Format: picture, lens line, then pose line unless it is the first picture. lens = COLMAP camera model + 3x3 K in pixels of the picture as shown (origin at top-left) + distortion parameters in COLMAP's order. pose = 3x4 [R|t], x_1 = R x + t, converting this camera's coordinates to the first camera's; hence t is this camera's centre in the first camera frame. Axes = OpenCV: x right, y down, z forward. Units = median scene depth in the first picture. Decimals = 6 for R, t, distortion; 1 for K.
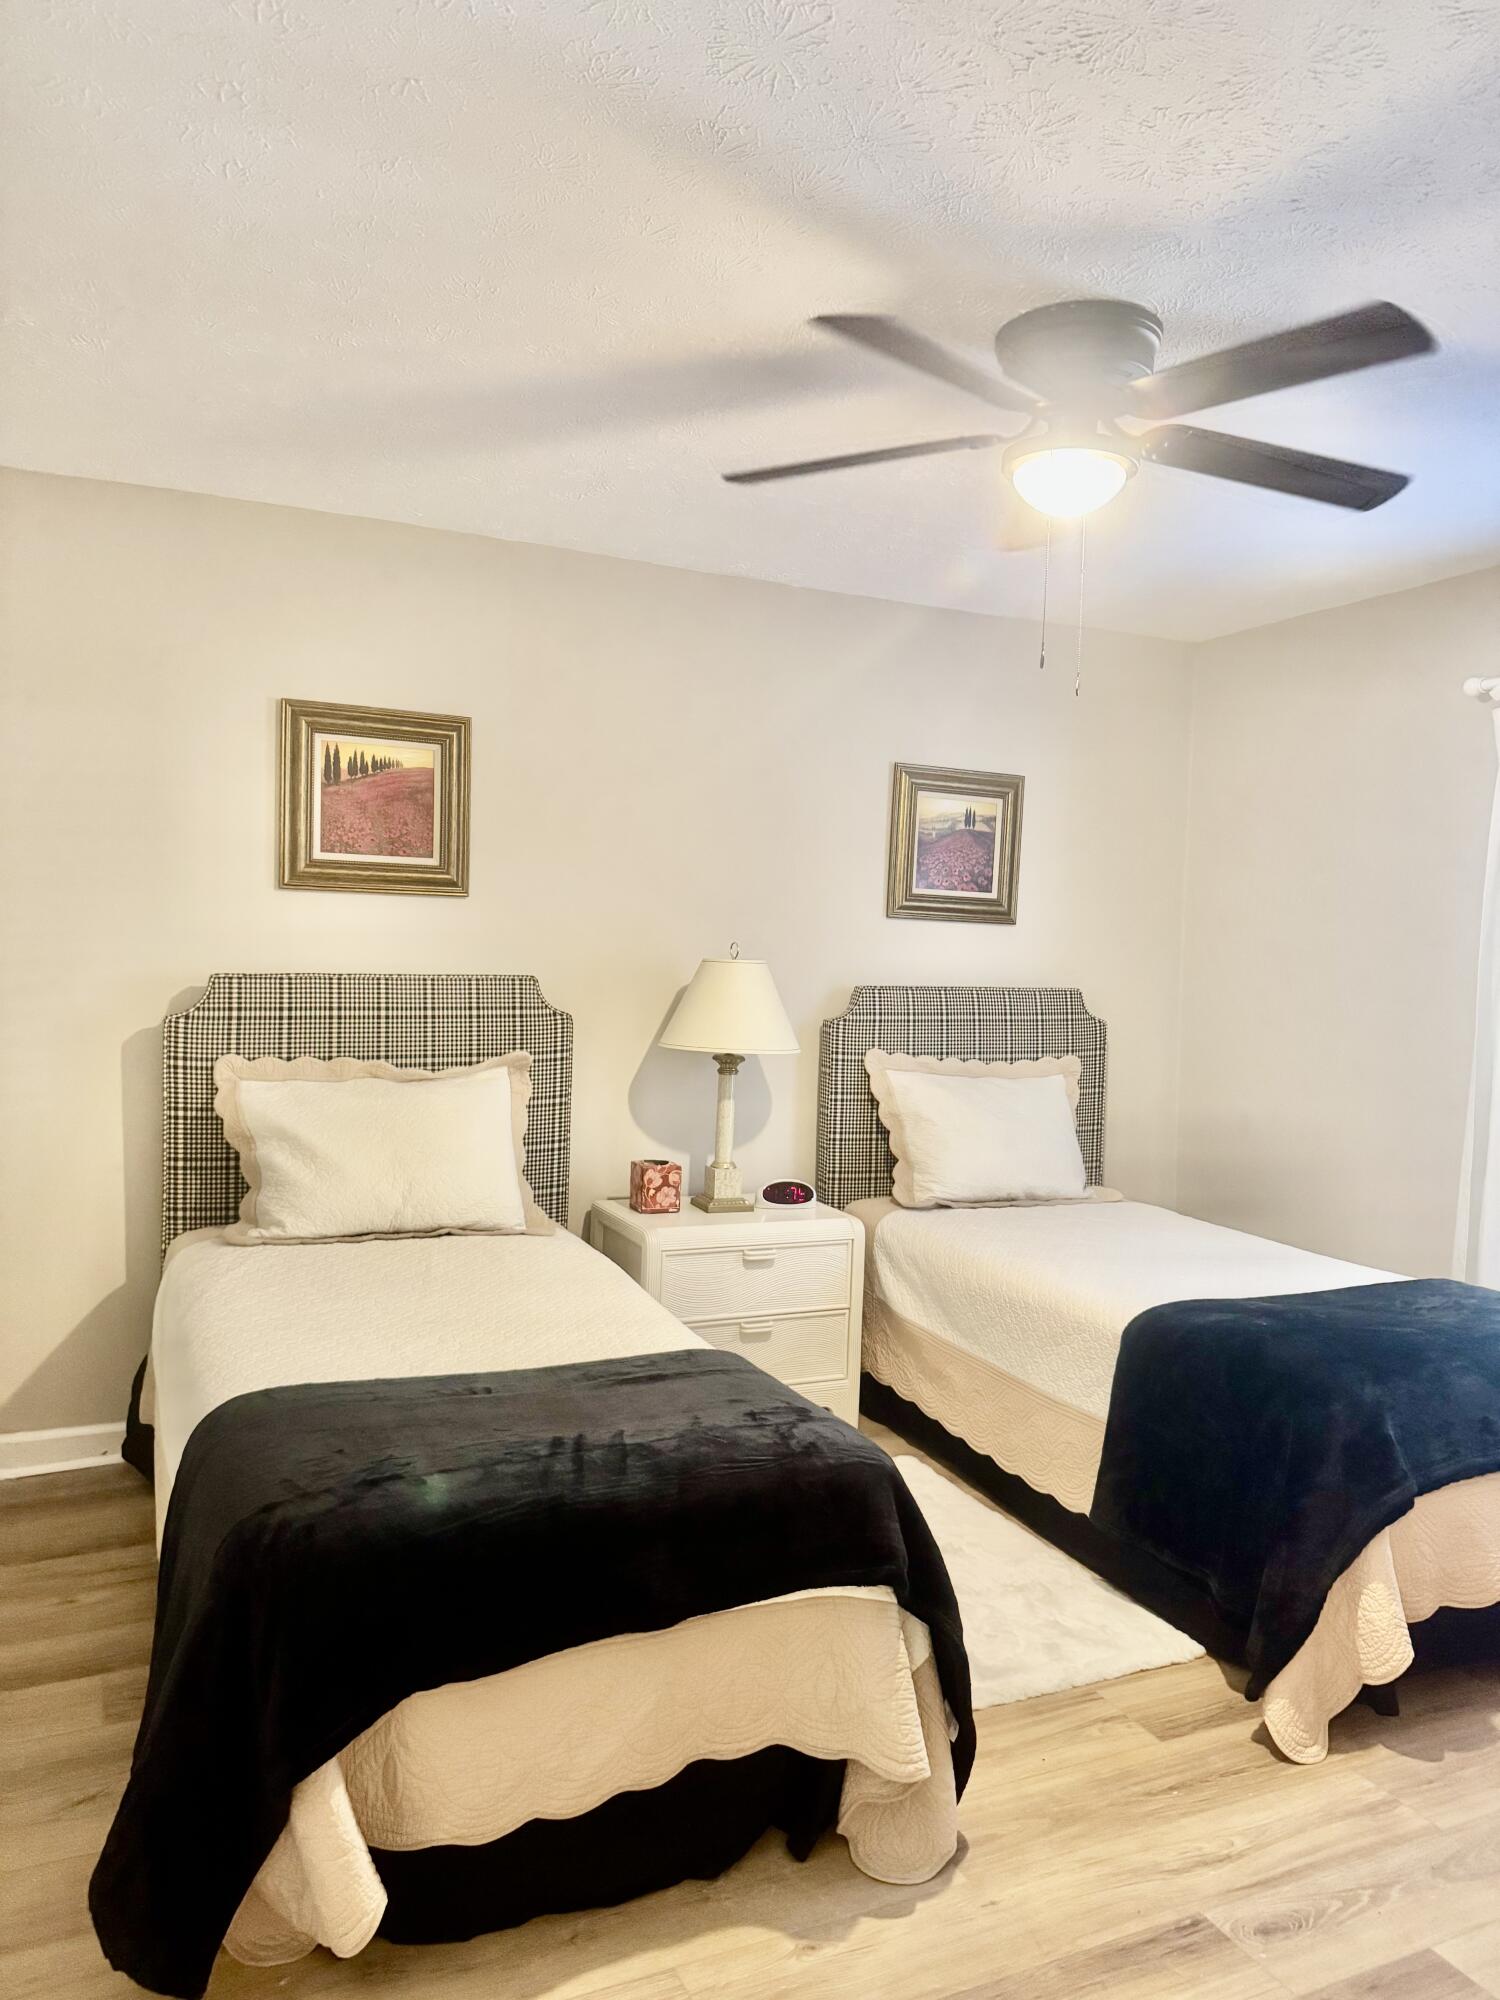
lens RADIAL K [[1394.2, 0, 756.1], [0, 1394.2, 1033.1], [0, 0, 1]] dist [0.009107, 0.001479]
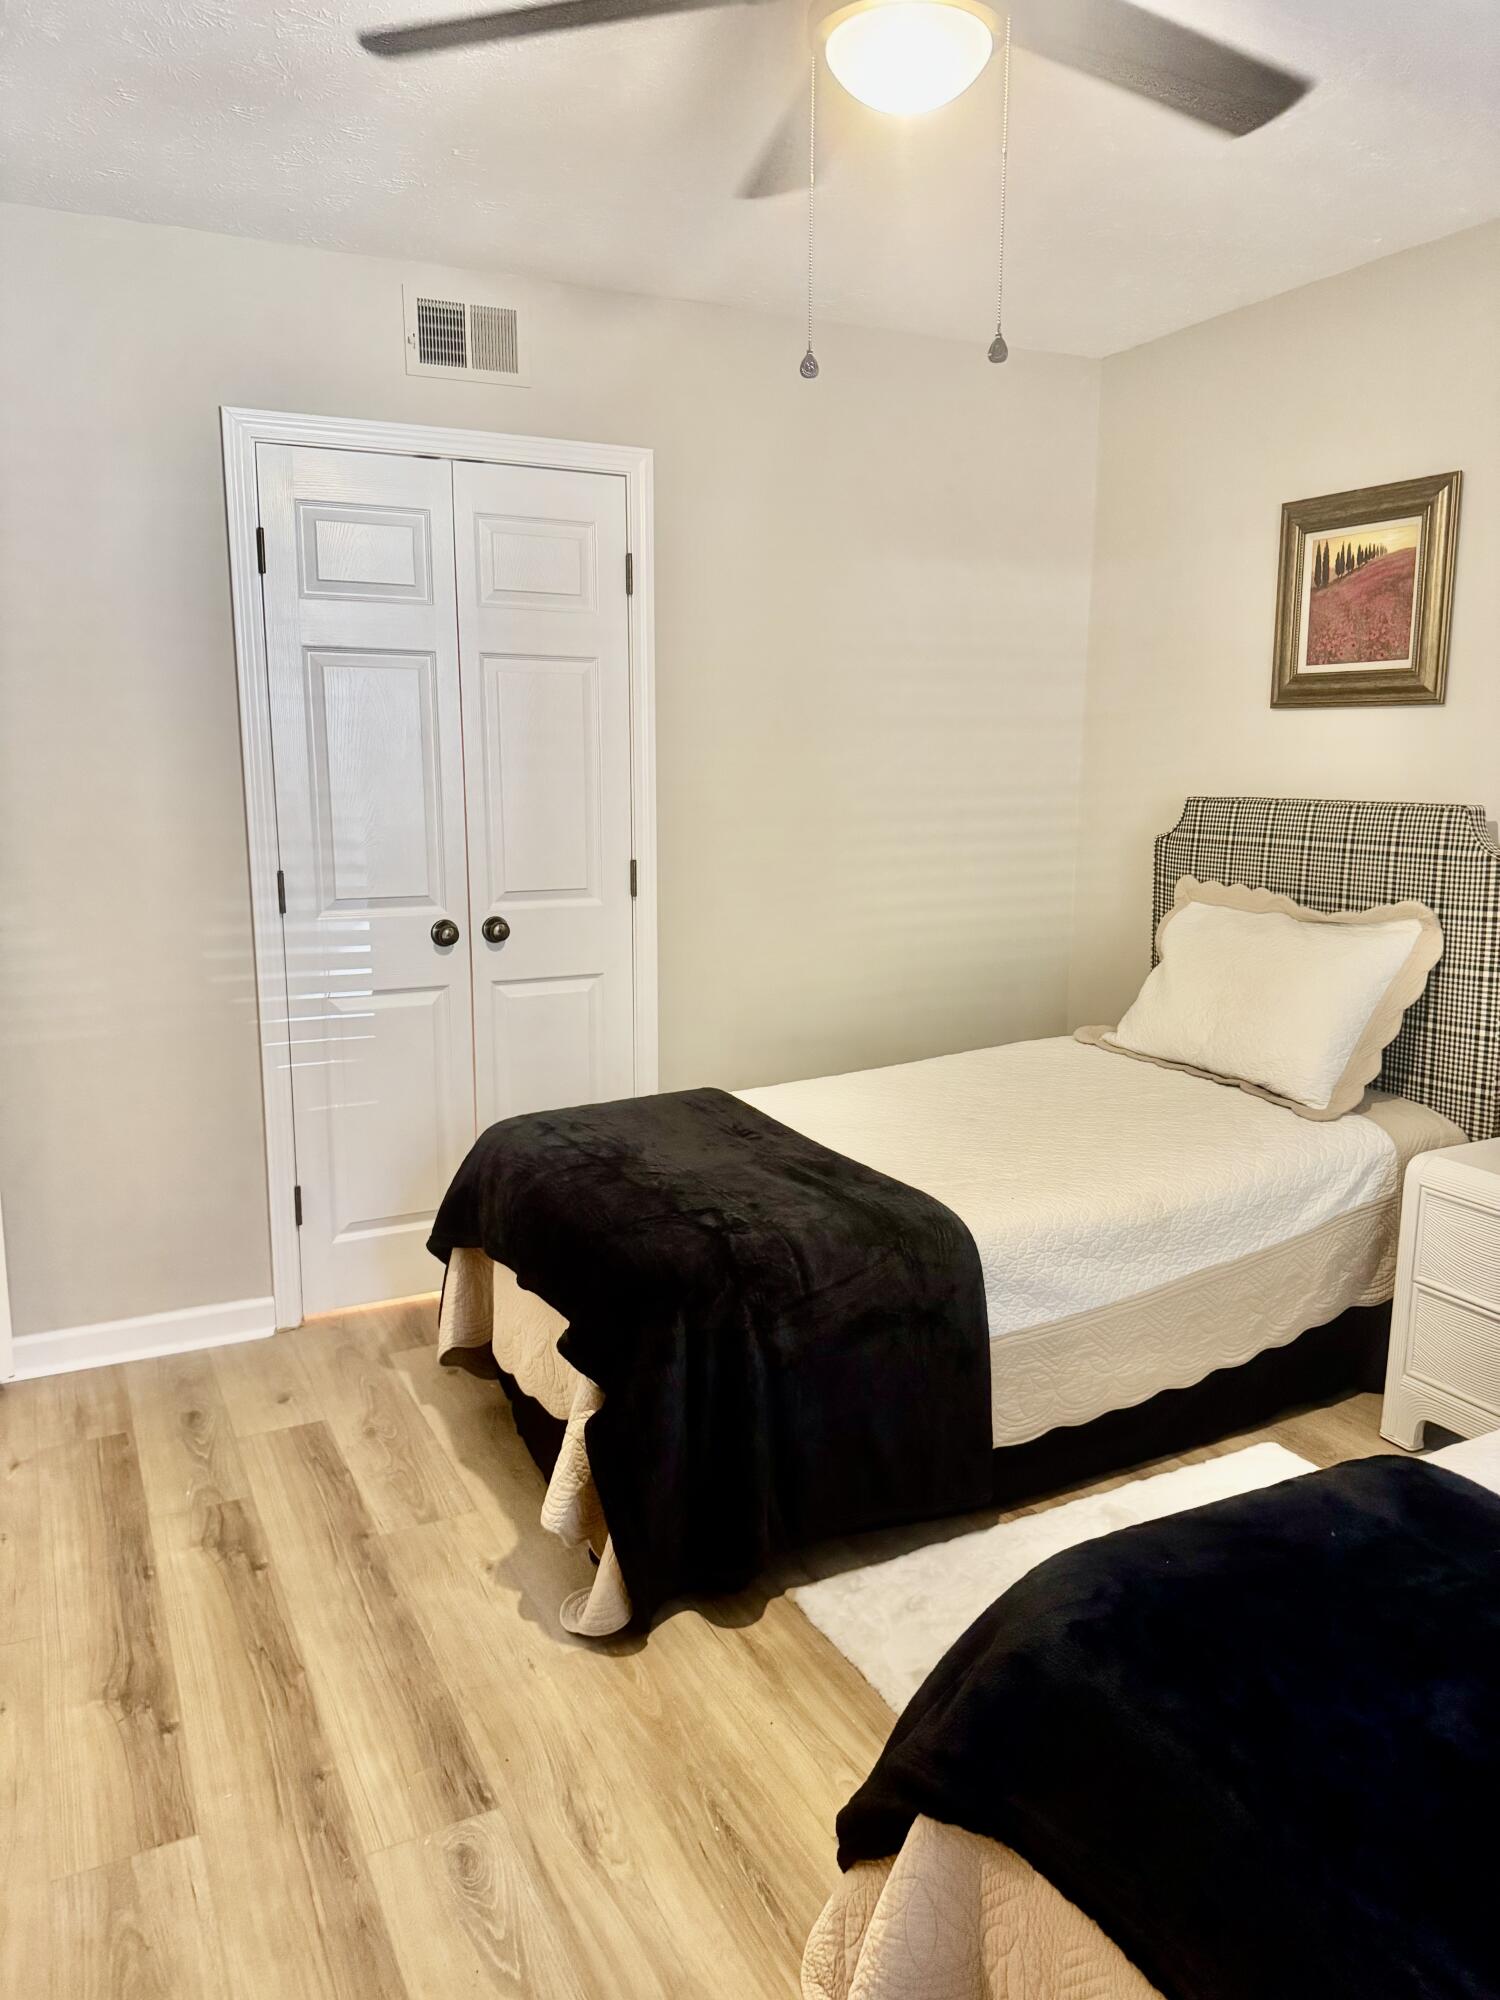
lens RADIAL K [[1447.5, 0, 753.2], [0, 1447.5, 1027.3], [0, 0, 1]] dist [-0.004053, -0.001466]
pose [[0.037804, 0.153897, -0.987363, 0.654058], [-0.080104, 0.985357, 0.150518, -0.008855], [0.996069, 0.073402, 0.049578, 0.608745]]
